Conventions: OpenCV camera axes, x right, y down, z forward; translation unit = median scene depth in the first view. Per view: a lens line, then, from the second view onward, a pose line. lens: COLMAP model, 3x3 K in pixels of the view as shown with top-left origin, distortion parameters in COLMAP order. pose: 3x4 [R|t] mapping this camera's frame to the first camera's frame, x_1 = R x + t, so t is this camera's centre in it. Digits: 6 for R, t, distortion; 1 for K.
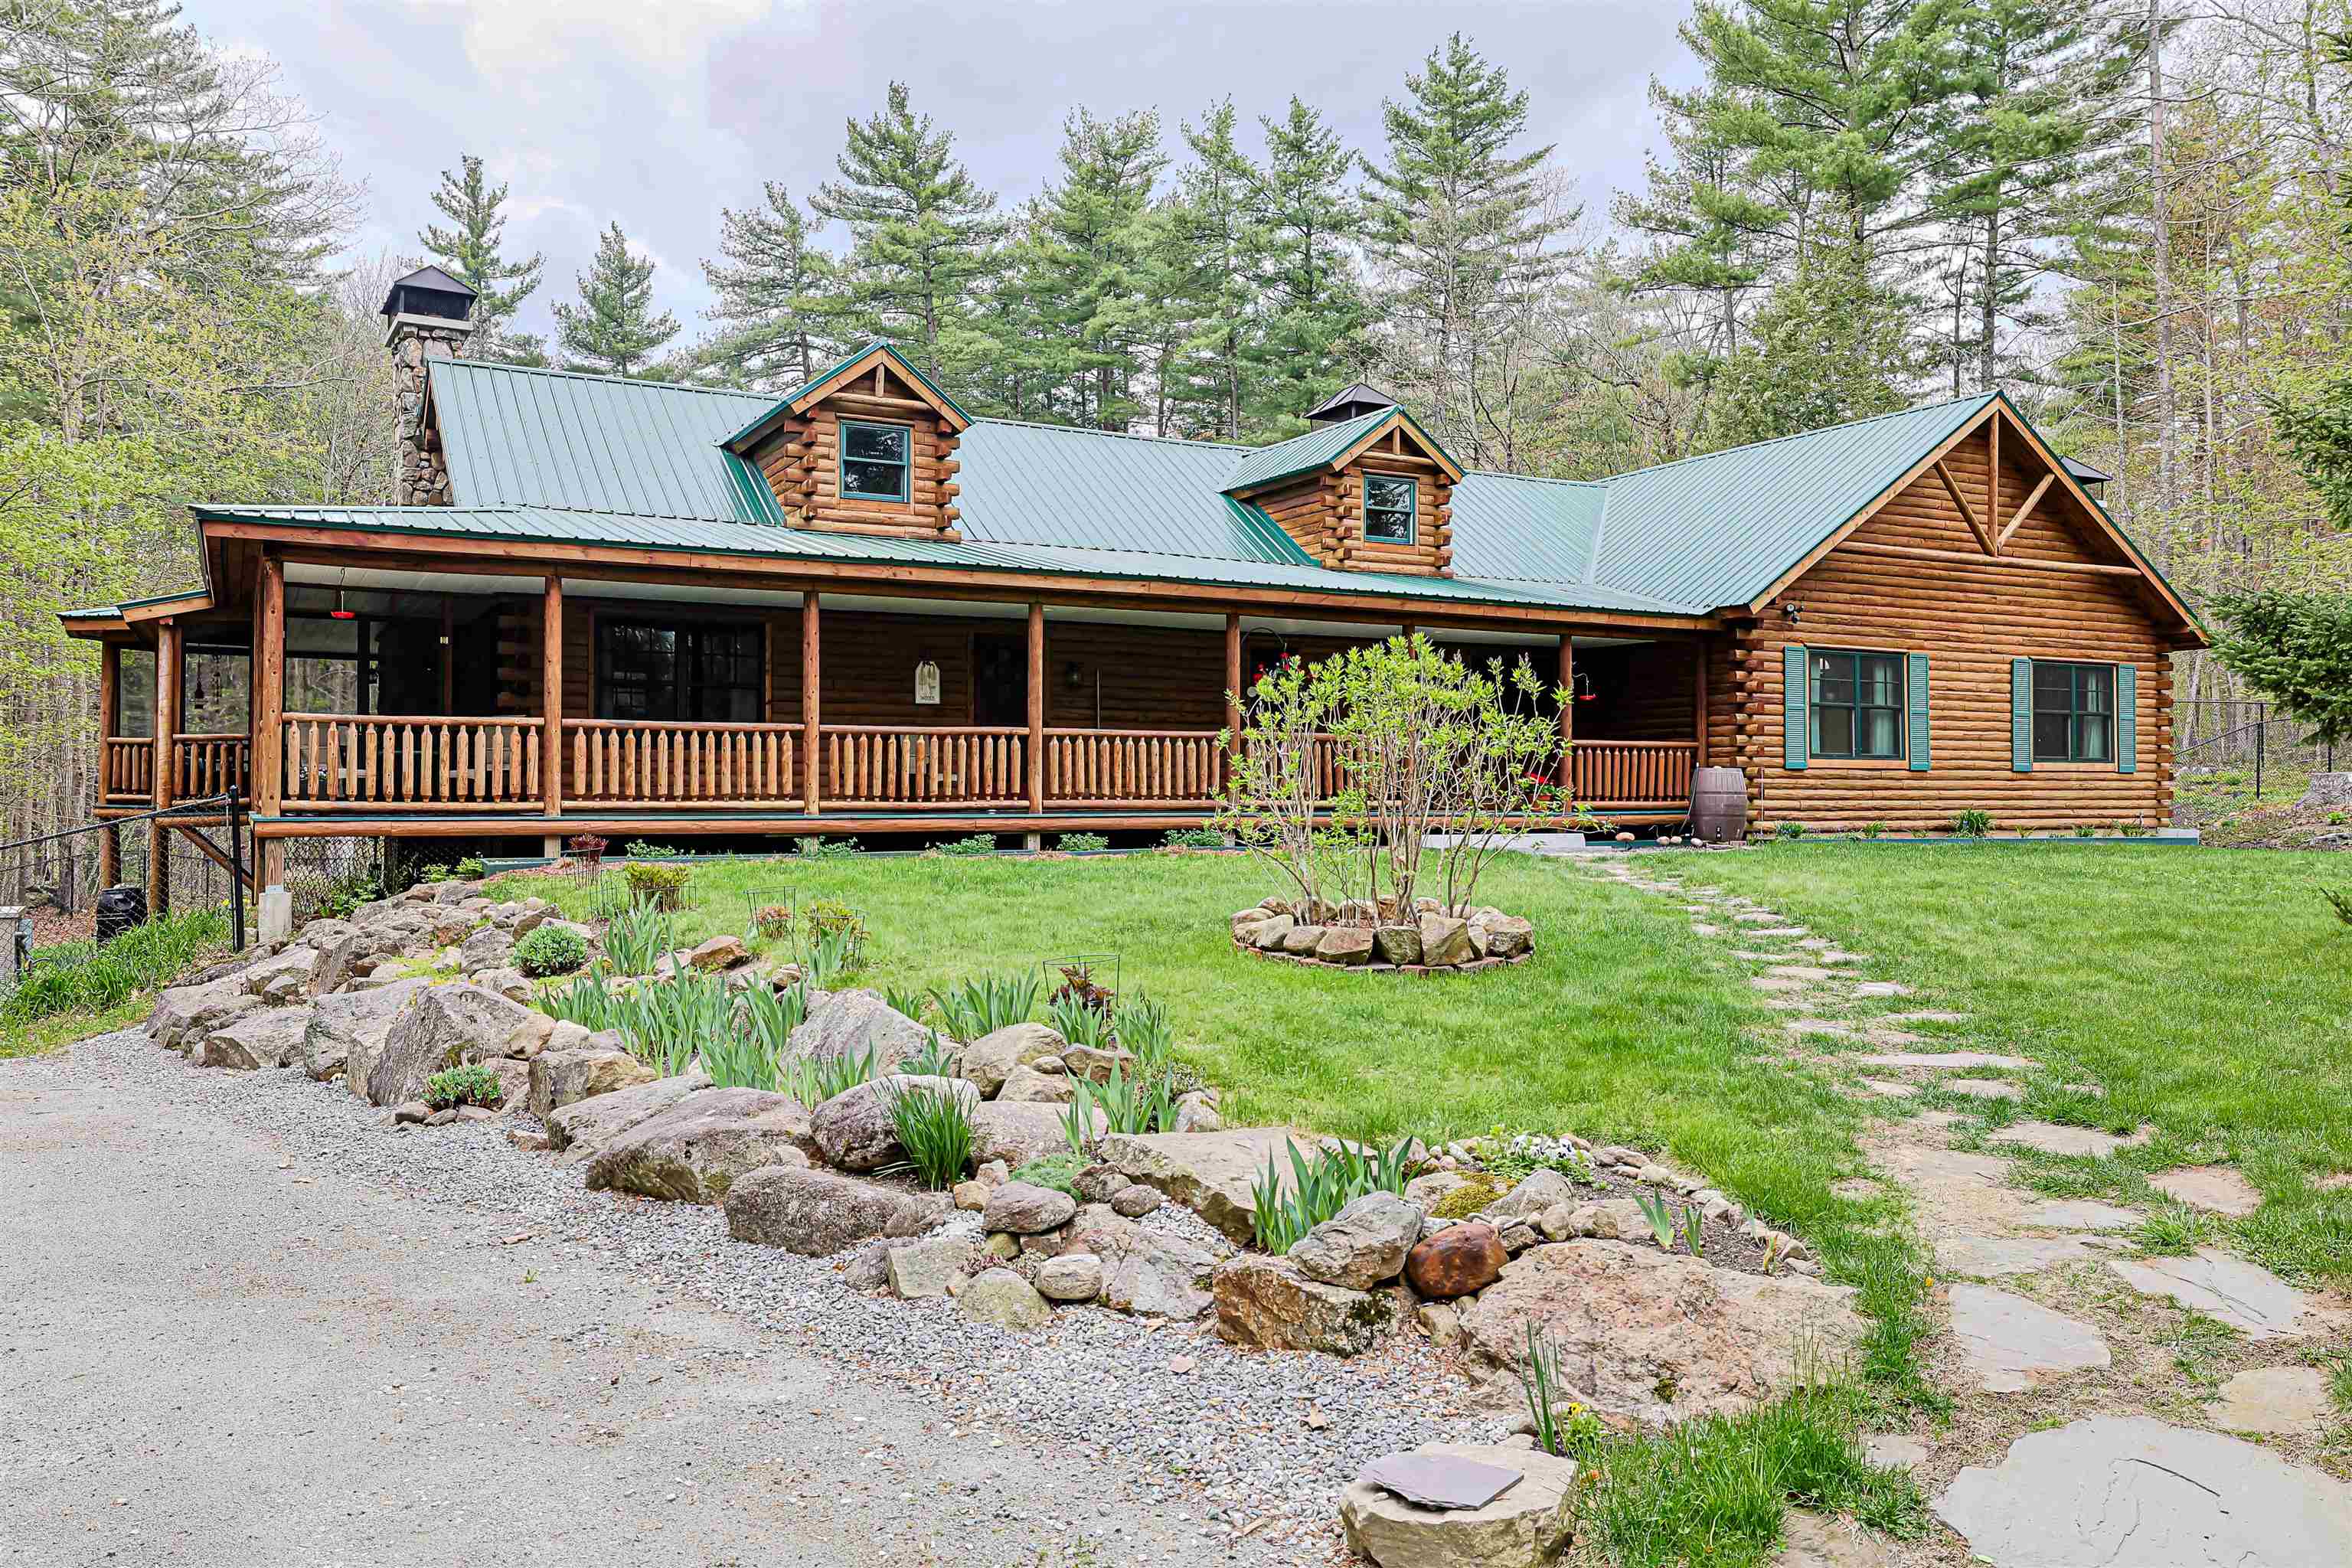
lens RADIAL K [[1765.3, 0, 1133.7], [0, 1765.3, 782.3], [0, 0, 1]] dist [-0.009511, 0.036069]
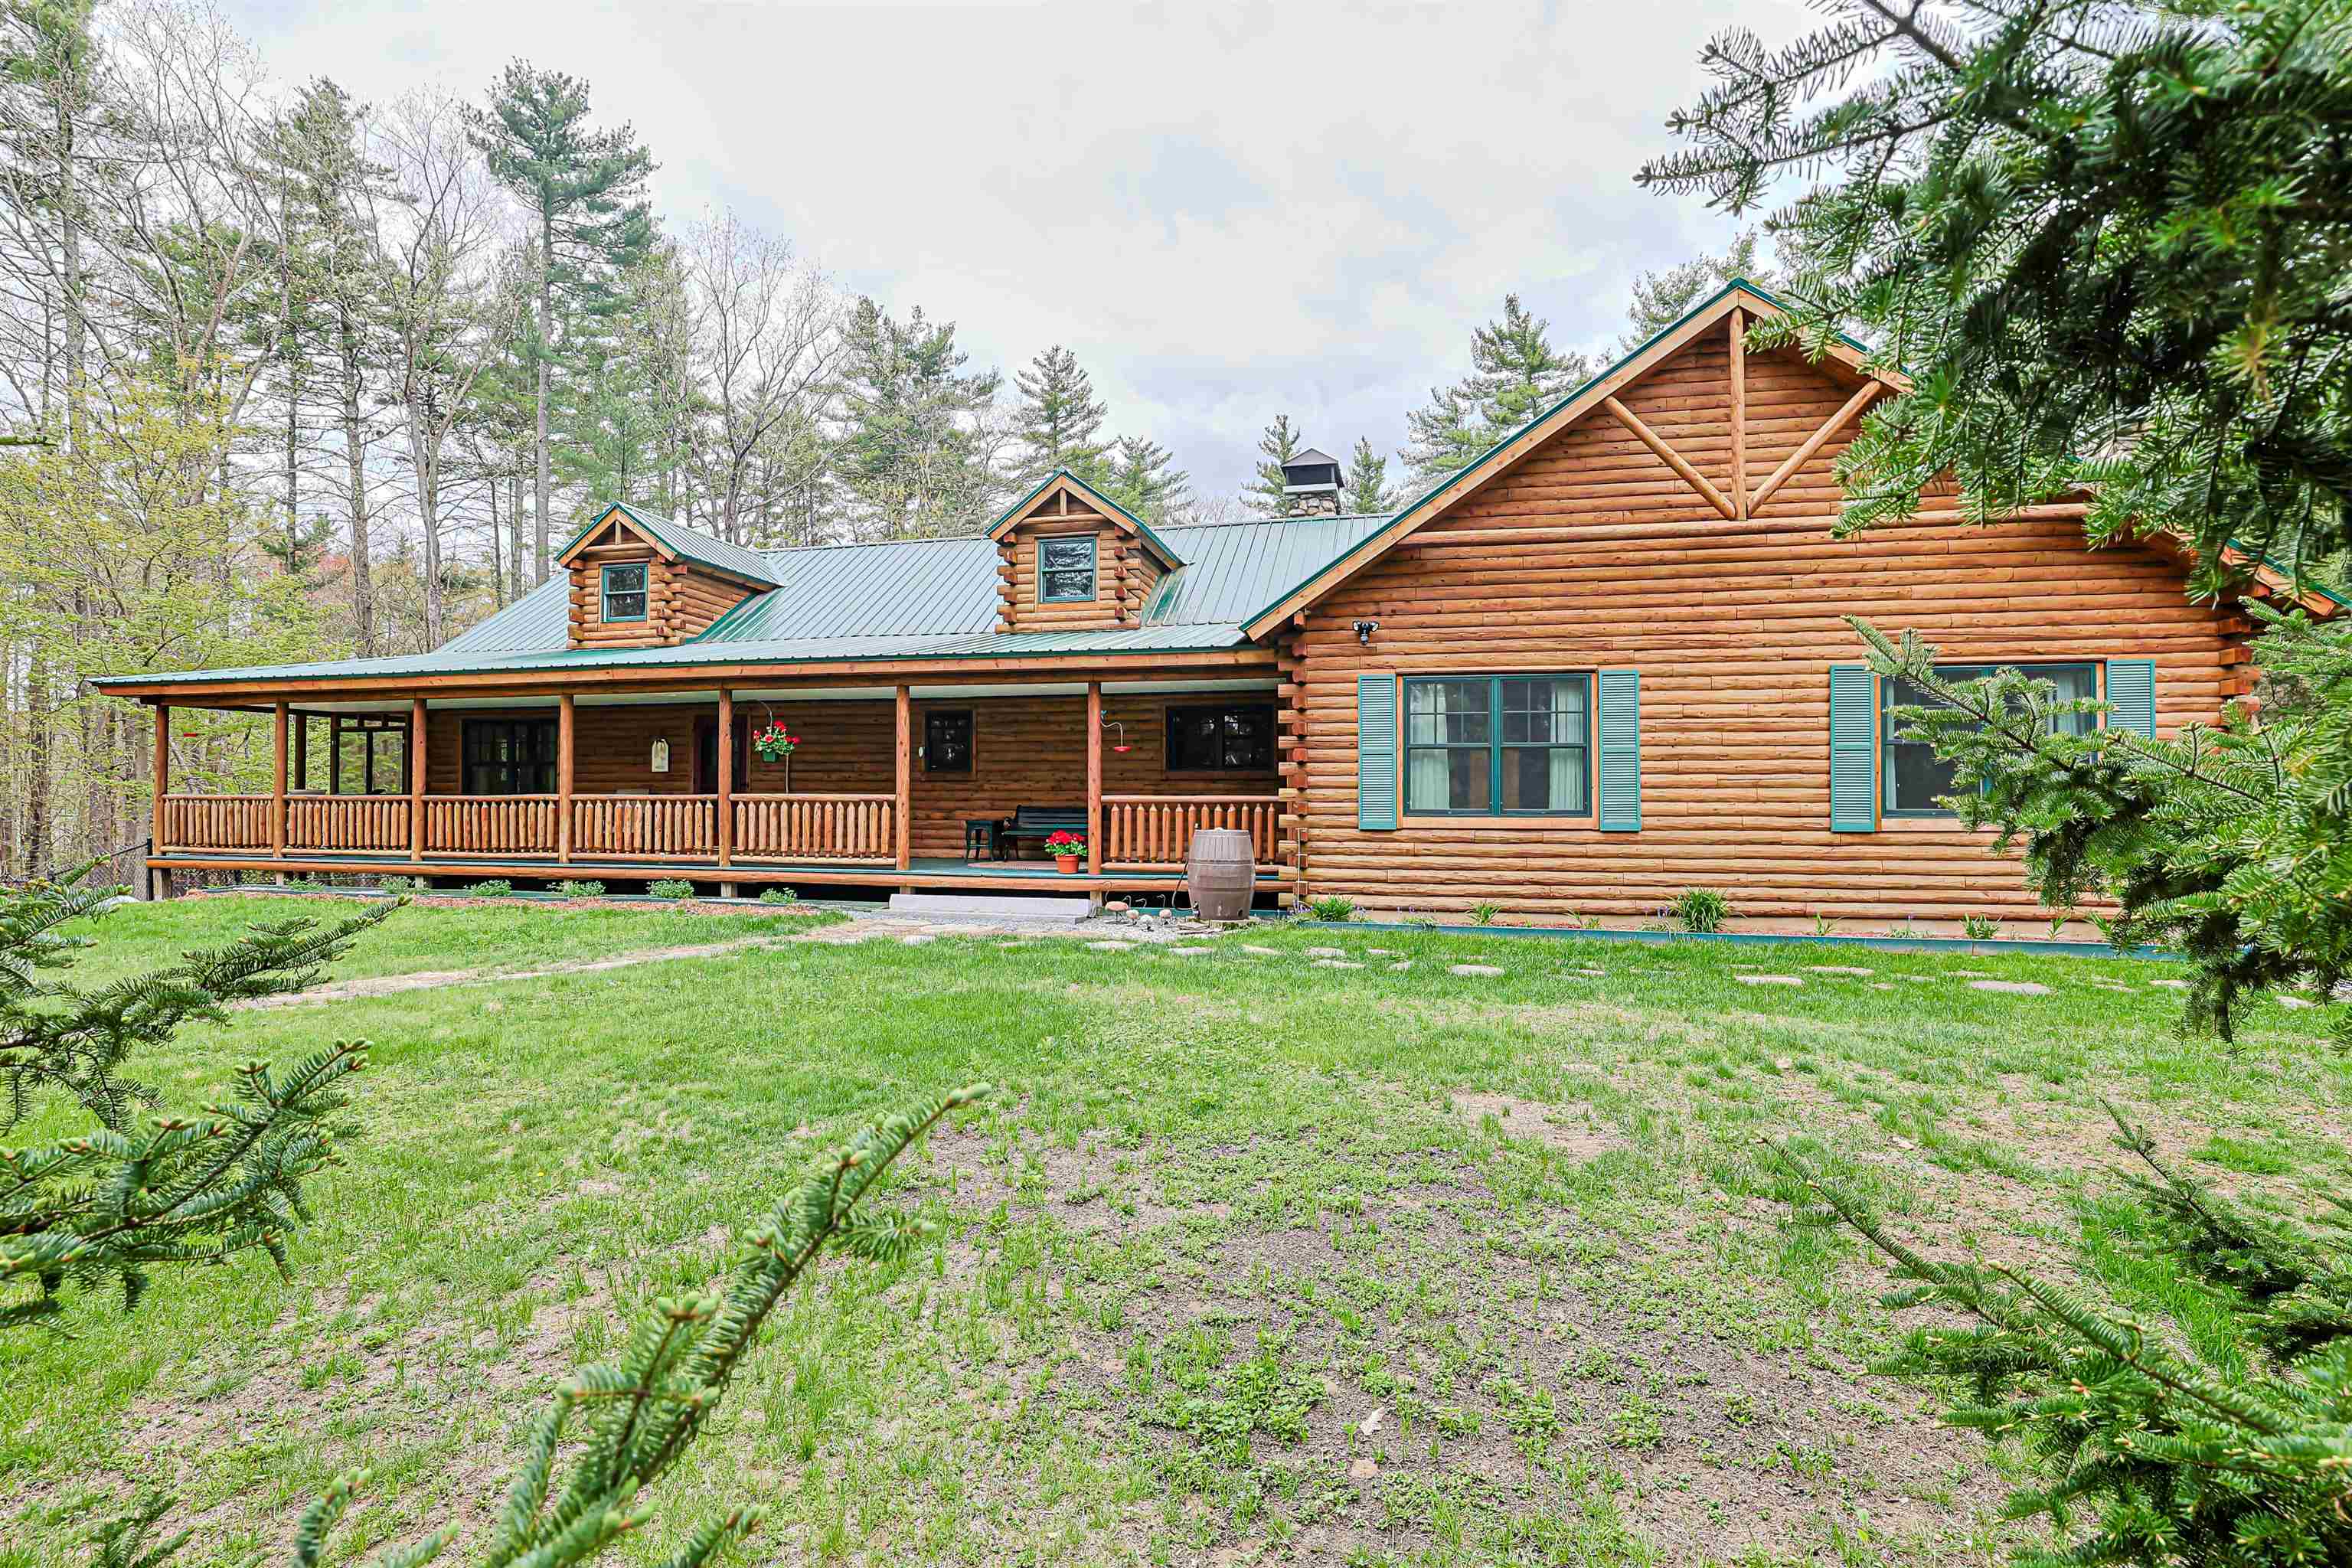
lens RADIAL K [[1075.8, 0, 1158.5], [0, 1075.8, 783.4], [0, 0, 1]] dist [-0.048839, 0.018815]
pose [[0.766860, -0.007854, -0.641767, 0.619117], [0.006213, 0.999969, -0.004814, -0.027049], [0.641785, -0.000295, 0.766885, 0.578946]]
